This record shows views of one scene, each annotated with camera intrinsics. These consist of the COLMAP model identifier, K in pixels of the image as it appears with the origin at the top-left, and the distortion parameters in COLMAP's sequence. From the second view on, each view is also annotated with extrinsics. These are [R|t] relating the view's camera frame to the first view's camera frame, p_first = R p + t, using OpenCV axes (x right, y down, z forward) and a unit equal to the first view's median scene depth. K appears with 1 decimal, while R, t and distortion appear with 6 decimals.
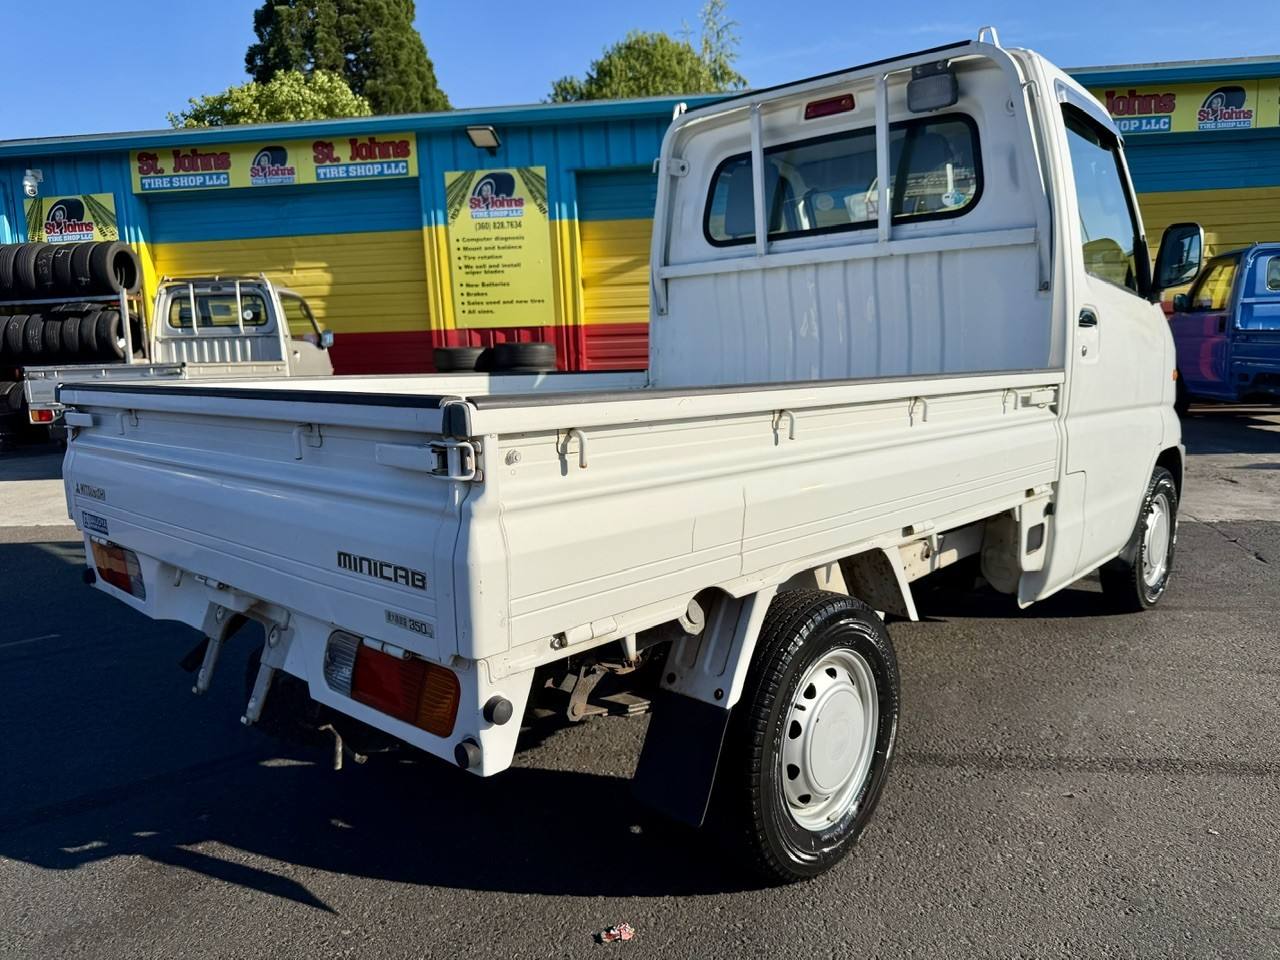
lens RADIAL K [[916.4, 0, 640.0], [0, 916.4, 480.0], [0, 0, 1]] dist [0.012700, -0.028955]
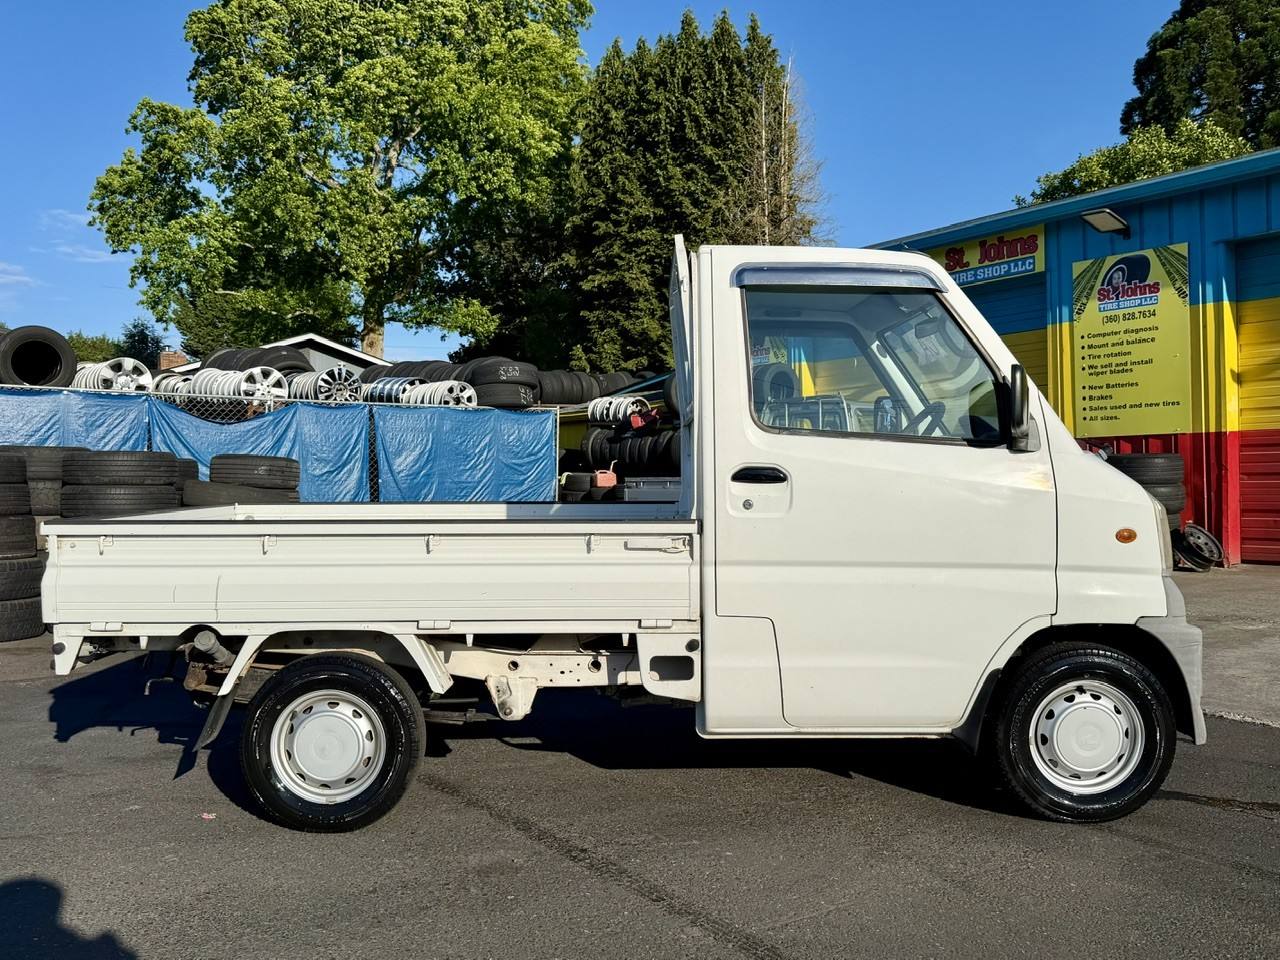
lens RADIAL K [[1094.6, 0, 640.0], [0, 1094.6, 480.0], [0, 0, 1]] dist [0.010723, -0.071367]
pose [[0.695496, 0.012422, -0.718423, 0.258021], [-0.093193, 0.992965, -0.073050, -0.012181], [0.712461, 0.117758, 0.691760, -0.002376]]
